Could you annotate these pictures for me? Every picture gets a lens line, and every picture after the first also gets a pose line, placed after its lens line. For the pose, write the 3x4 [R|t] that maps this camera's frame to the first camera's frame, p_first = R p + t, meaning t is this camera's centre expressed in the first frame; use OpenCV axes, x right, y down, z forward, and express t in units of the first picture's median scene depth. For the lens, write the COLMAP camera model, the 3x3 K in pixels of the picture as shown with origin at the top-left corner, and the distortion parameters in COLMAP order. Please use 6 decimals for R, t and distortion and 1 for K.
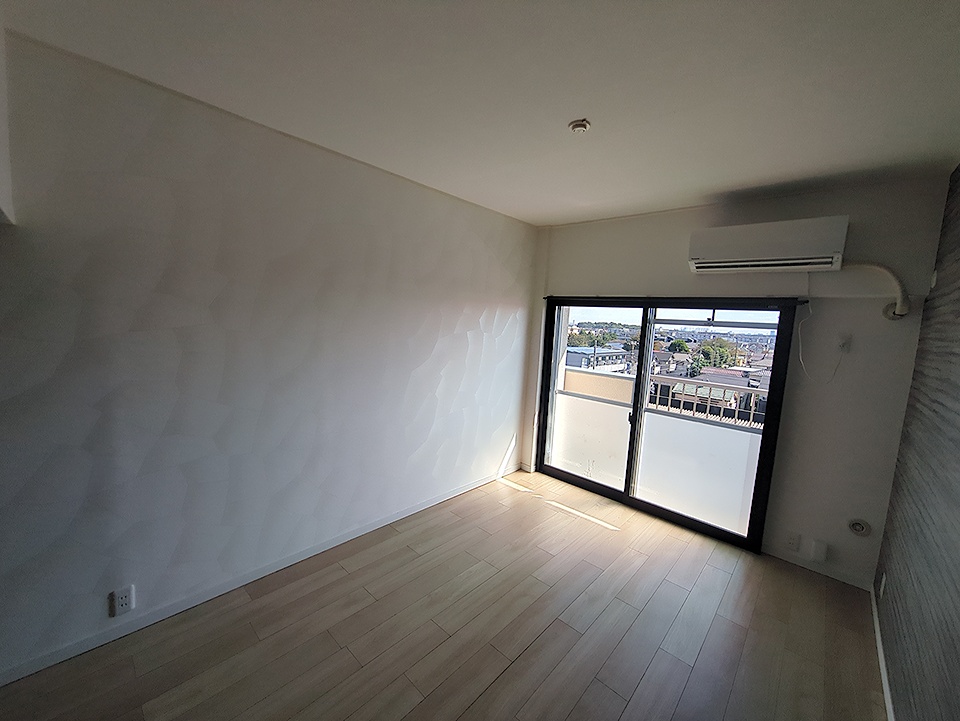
lens RADIAL K [[381.4, 0, 478.2], [0, 381.4, 359.2], [0, 0, 1]] dist [-0.002966, 0.001554]
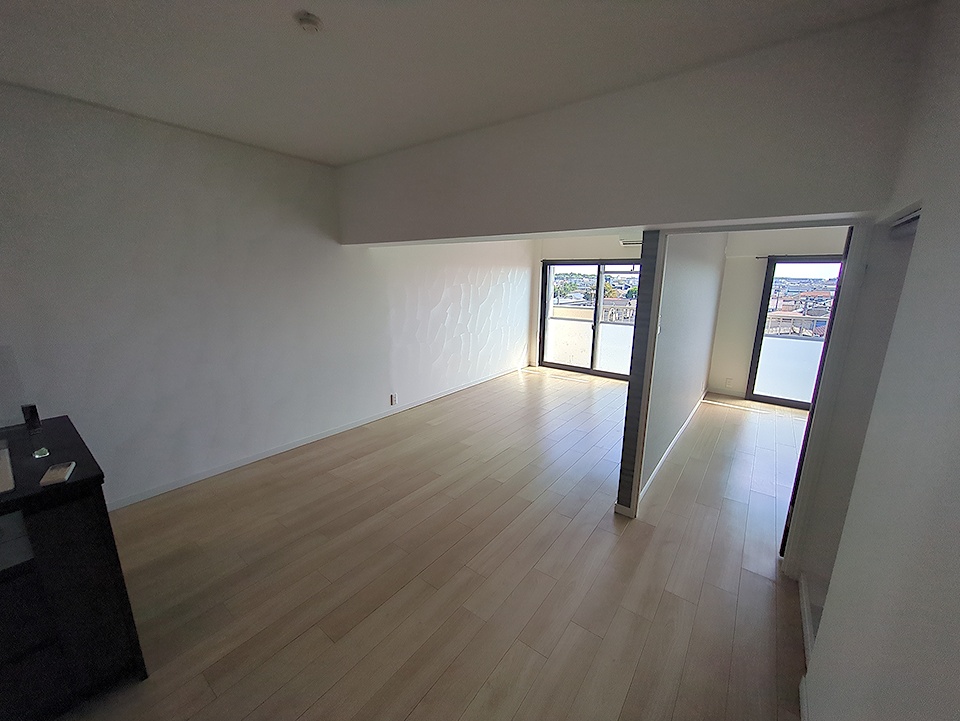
lens RADIAL K [[381.4, 0, 481.4], [0, 381.4, 357.0], [0, 0, 1]] dist [-0.002966, 0.001554]
pose [[0.993286, -0.065029, 0.095678, -0.270627], [0.054313, 0.992377, 0.110628, 0.057825], [-0.102143, -0.104689, 0.989246, -0.662416]]
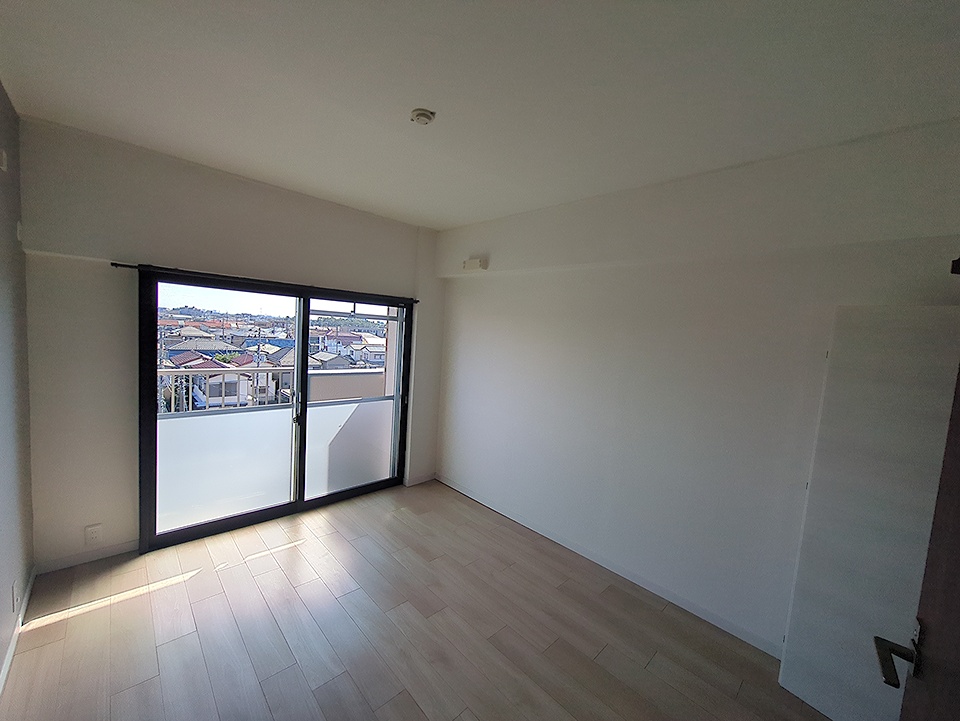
lens RADIAL K [[381.4, 0, 489.2], [0, 381.4, 358.6], [0, 0, 1]] dist [-0.002966, 0.001554]
pose [[0.031604, -0.125234, 0.991624, -0.404113], [0.038225, 0.991545, 0.124006, -0.071899], [-0.998769, 0.033986, 0.036124, 0.440173]]
